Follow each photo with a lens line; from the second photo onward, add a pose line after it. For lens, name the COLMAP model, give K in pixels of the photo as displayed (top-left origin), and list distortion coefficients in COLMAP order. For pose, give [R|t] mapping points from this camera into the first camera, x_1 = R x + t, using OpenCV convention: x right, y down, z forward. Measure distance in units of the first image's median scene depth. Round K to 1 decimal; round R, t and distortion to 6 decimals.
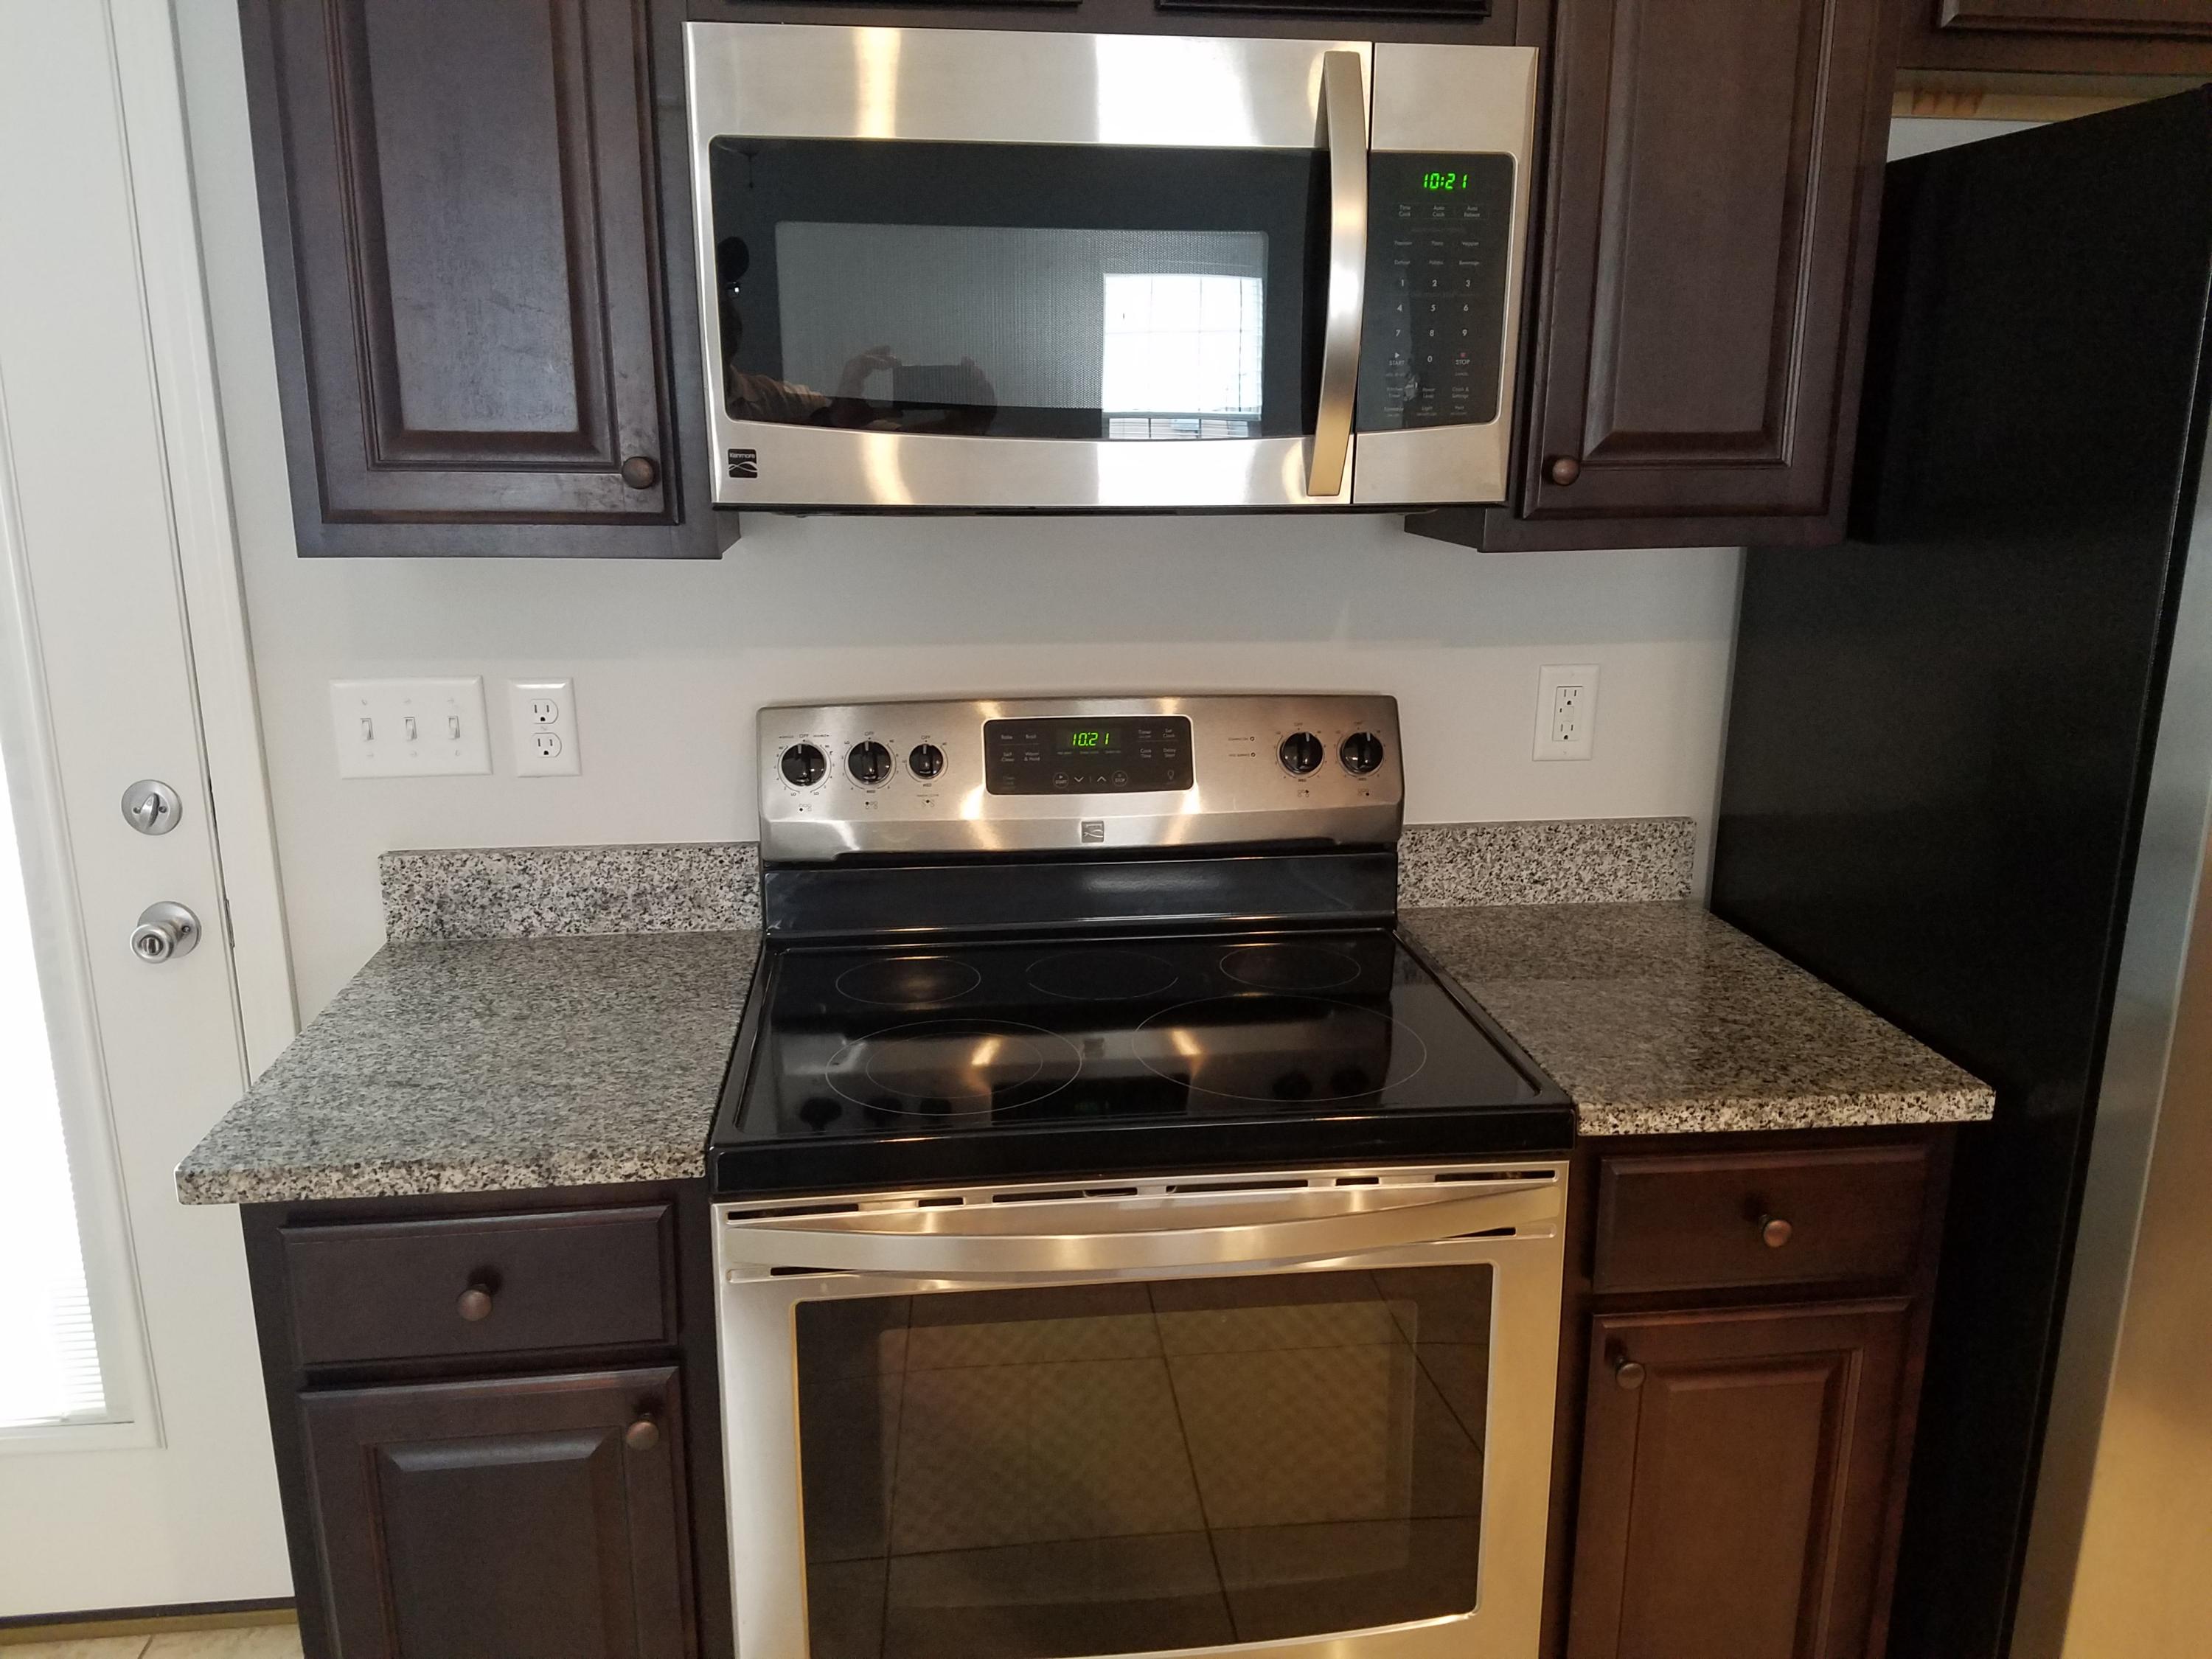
lens RADIAL K [[1714.4, 0, 1109.3], [0, 1714.4, 856.7], [0, 0, 1]] dist [0.256182, -0.425293]
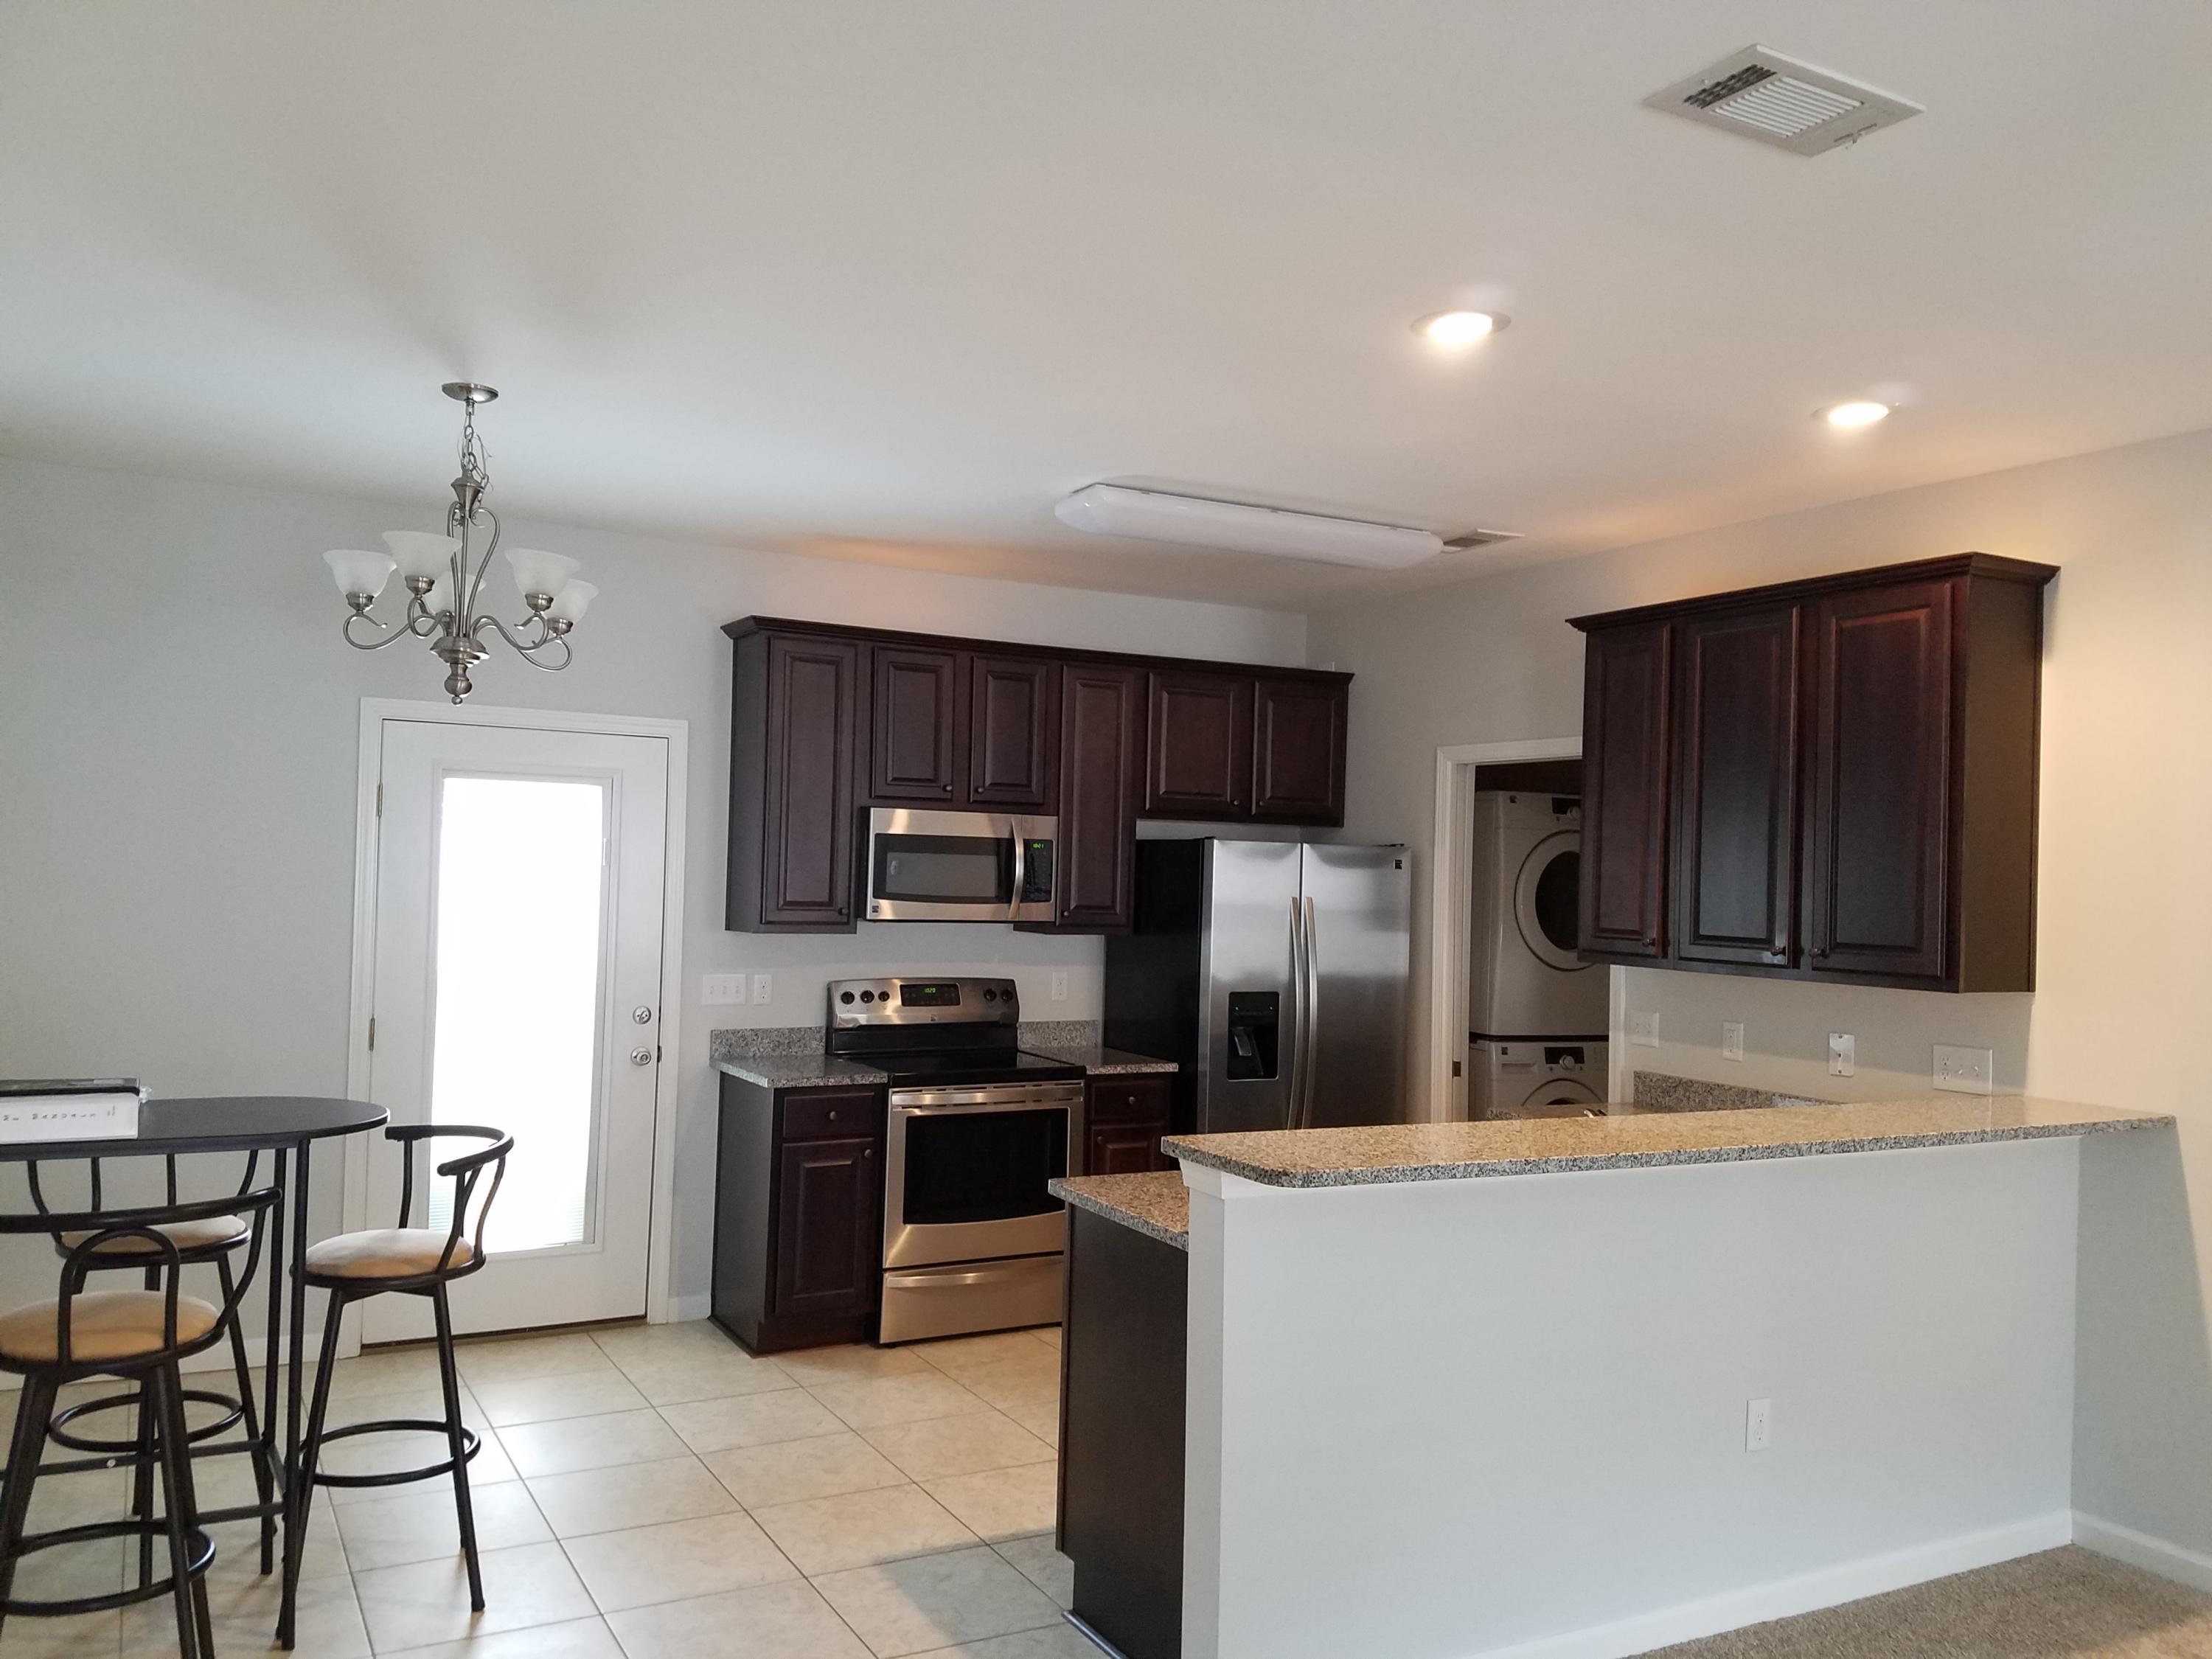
lens RADIAL K [[1714.4, 0, 1109.3], [0, 1714.4, 856.7], [0, 0, 1]] dist [0.256182, -0.425293]
pose [[0.926273, 0.025267, 0.376006, -1.035070], [0.068587, 0.969783, -0.234129, 0.526793], [-0.370560, 0.242656, 0.896551, -2.352382]]
